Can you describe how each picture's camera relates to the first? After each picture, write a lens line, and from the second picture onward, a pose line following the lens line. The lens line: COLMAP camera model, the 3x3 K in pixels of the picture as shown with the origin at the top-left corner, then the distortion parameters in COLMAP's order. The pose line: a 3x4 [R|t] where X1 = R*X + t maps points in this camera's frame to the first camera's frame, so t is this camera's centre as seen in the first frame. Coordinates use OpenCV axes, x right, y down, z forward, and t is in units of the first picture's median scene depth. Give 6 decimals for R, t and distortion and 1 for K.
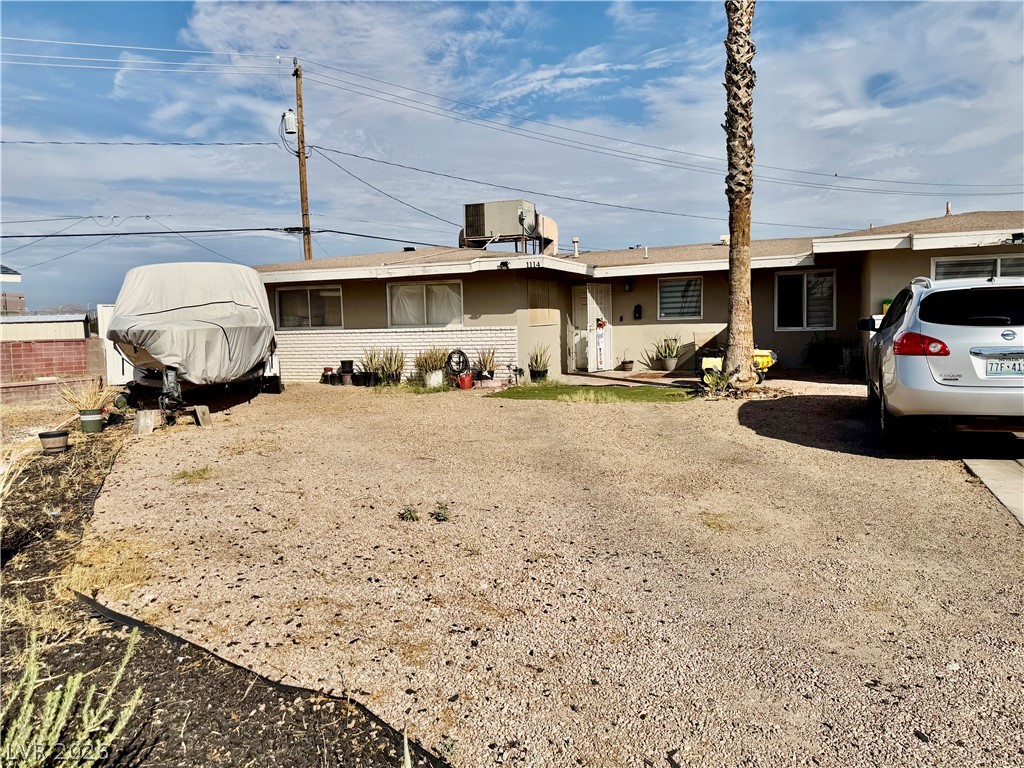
lens RADIAL K [[734.7, 0, 512.0], [0, 734.7, 384.0], [0, 0, 1]] dist [0.089488, -0.119811]
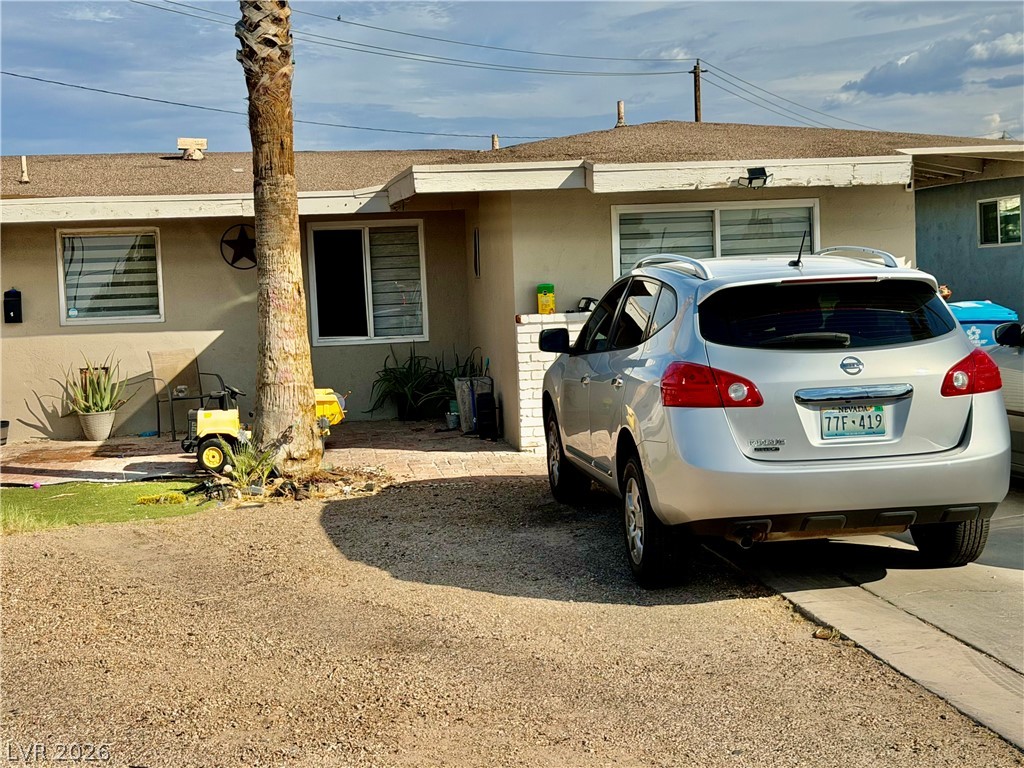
lens RADIAL K [[1630.8, 0, 512.0], [0, 1630.8, 384.0], [0, 0, 1]] dist [0.069390, 0.121354]
pose [[0.862882, -0.039033, 0.503896, -0.091172], [0.058252, 0.998050, -0.022441, -0.020482], [-0.502037, 0.048717, 0.863473, 0.035889]]
